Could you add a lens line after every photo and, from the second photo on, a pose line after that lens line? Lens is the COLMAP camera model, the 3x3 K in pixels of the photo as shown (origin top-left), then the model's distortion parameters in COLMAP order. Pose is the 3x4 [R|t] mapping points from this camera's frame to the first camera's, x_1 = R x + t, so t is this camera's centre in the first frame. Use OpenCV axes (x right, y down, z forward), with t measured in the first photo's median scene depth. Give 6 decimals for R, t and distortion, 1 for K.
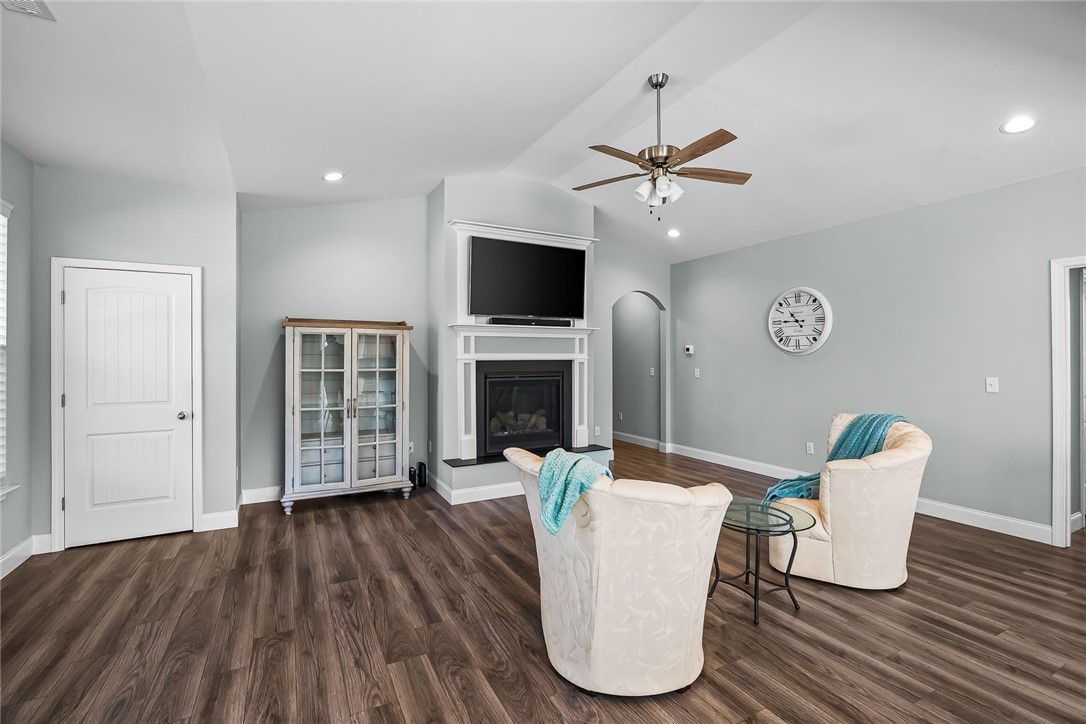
lens RADIAL K [[488.8, 0, 543.9], [0, 488.8, 358.2], [0, 0, 1]] dist [-0.000198, -0.000111]
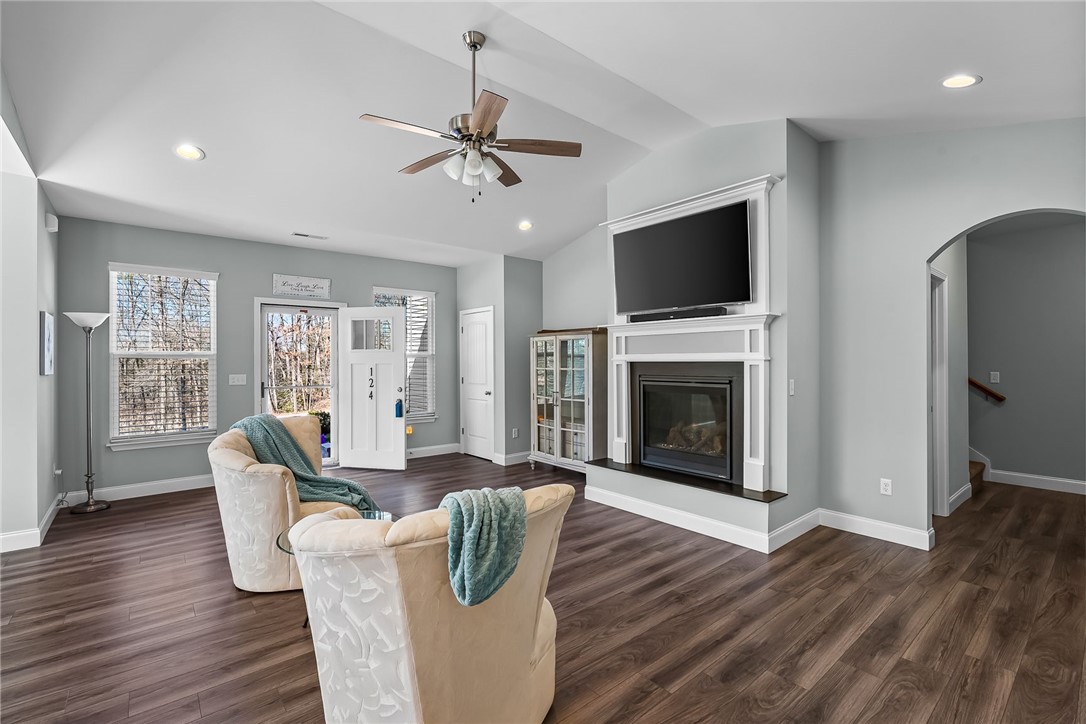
lens RADIAL K [[488.8, 0, 543.9], [0, 488.8, 358.2], [0, 0, 1]] dist [-0.000198, -0.000111]
pose [[0.210498, -0.000842, -0.977594, 0.764782], [0.005401, 0.999985, 0.000301, -0.003405], [0.977579, -0.005344, 0.210500, 0.640519]]
